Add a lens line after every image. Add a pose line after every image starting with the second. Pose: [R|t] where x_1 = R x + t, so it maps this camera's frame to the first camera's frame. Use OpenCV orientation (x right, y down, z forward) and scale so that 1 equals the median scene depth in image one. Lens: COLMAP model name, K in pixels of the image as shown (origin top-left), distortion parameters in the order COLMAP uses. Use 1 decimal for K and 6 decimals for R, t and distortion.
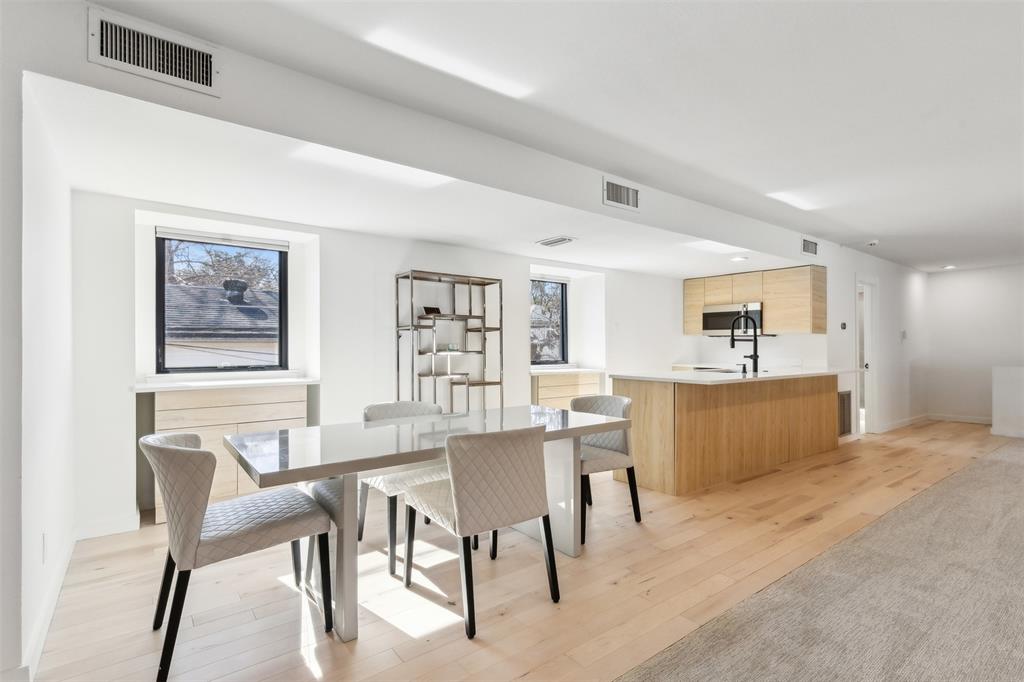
lens RADIAL K [[465.6, 0, 511.1], [0, 465.6, 341.8], [0, 0, 1]] dist [0.004415, 0.000392]
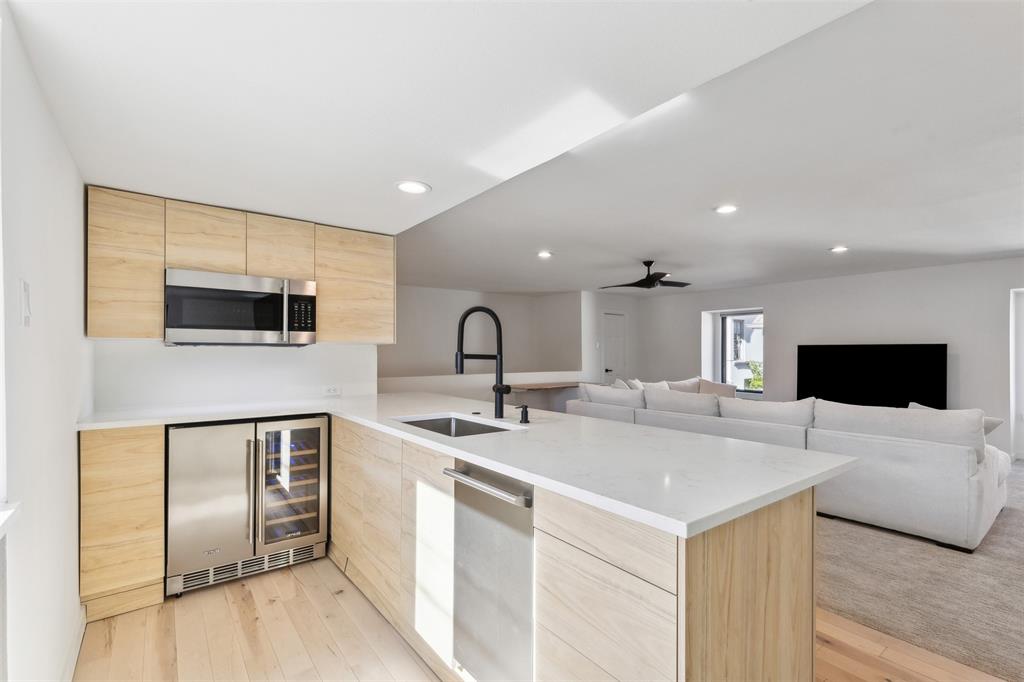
lens RADIAL K [[465.6, 0, 511.6], [0, 465.6, 346.6], [0, 0, 1]] dist [0.004415, 0.000392]
pose [[-0.029170, 0.007095, 0.999549, 0.003771], [-0.005938, 0.999956, -0.007271, -0.008569], [-0.999557, -0.006148, -0.029126, 0.749300]]
